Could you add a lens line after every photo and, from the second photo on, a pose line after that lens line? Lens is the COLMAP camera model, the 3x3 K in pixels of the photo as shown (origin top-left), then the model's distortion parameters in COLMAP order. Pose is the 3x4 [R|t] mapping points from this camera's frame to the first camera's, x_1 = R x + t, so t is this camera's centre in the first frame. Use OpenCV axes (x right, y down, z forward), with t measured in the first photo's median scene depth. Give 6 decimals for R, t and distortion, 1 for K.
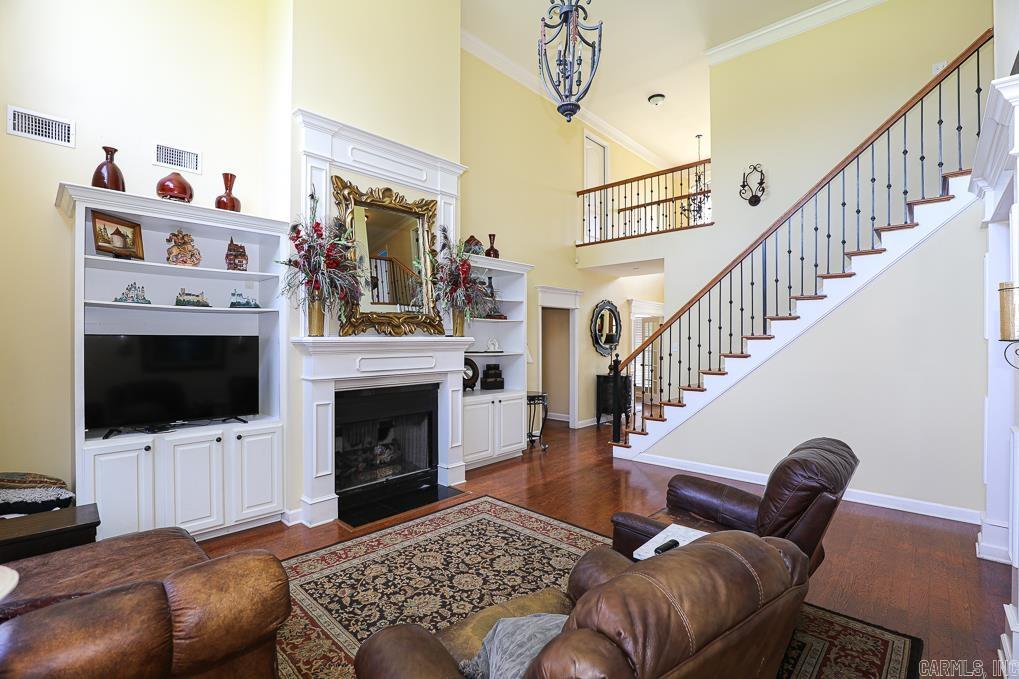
lens RADIAL K [[472.6, 0, 505.6], [0, 472.6, 337.8], [0, 0, 1]] dist [-0.020098, 0.003695]
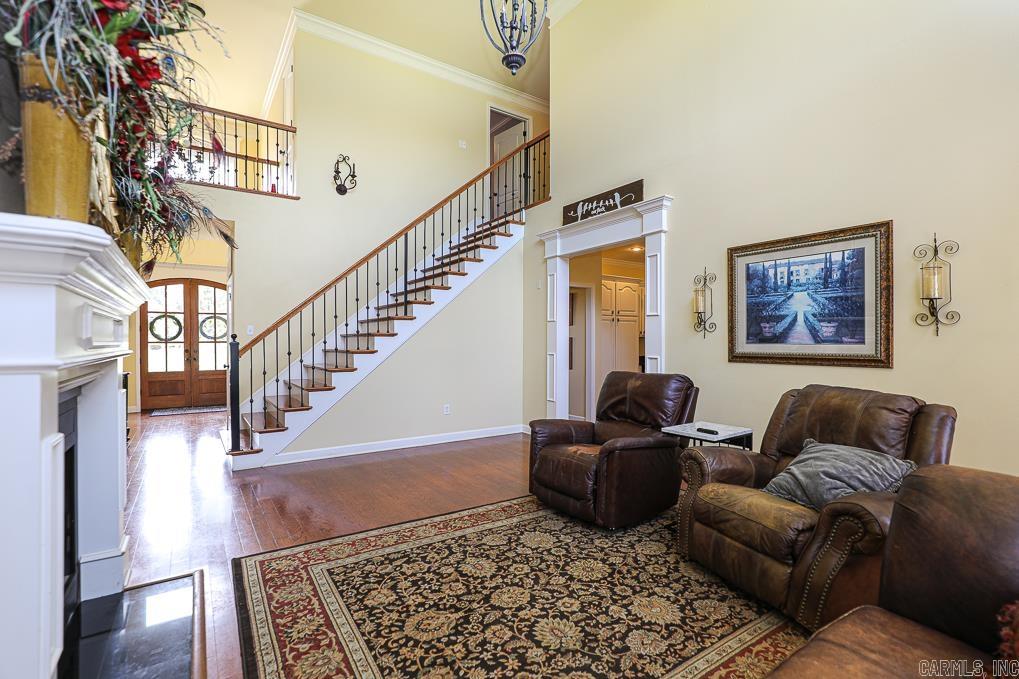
lens RADIAL K [[472.6, 0, 509.2], [0, 472.6, 350.3], [0, 0, 1]] dist [-0.020098, 0.003695]
pose [[0.202700, -0.011987, 0.979168, -0.729380], [-0.000070, 0.999925, 0.012256, 0.088538], [-0.979241, -0.002552, 0.202684, 0.737104]]
